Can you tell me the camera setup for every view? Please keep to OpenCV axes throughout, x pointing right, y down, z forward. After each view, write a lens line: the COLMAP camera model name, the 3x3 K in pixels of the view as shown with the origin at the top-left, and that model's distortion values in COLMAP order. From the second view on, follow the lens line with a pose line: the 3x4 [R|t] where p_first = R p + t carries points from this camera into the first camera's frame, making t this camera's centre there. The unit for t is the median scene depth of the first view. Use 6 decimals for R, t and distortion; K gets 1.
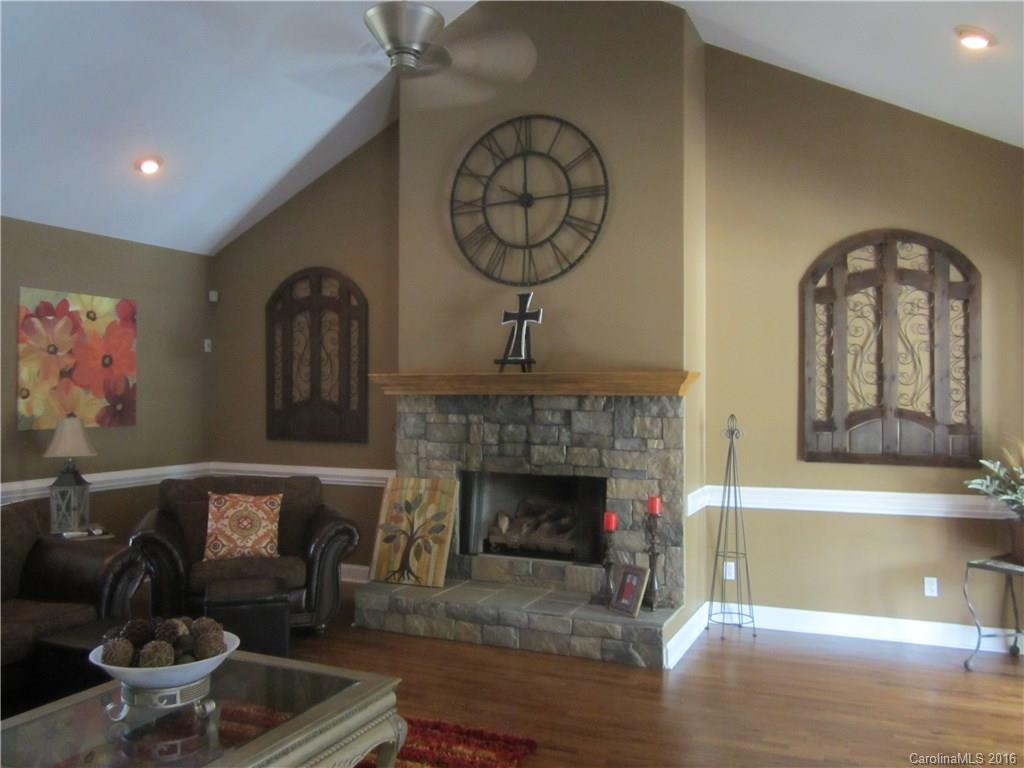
lens RADIAL K [[840.8, 0, 512.6], [0, 840.8, 383.3], [0, 0, 1]] dist [-0.050227, 0.008965]
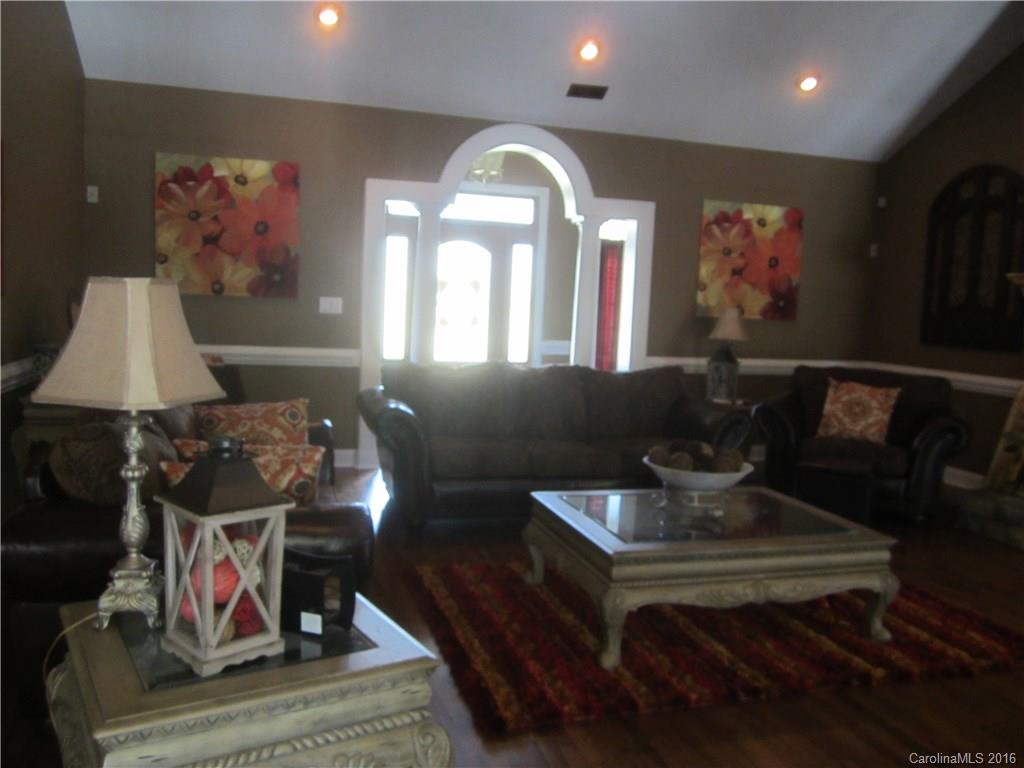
lens RADIAL K [[840.8, 0, 511.4], [0, 840.8, 384.8], [0, 0, 1]] dist [-0.050227, 0.008965]
pose [[0.648916, 0.103910, -0.753731, 0.184999], [-0.033682, 0.993583, 0.107978, 0.032149], [0.760114, -0.044682, 0.648251, -0.033536]]
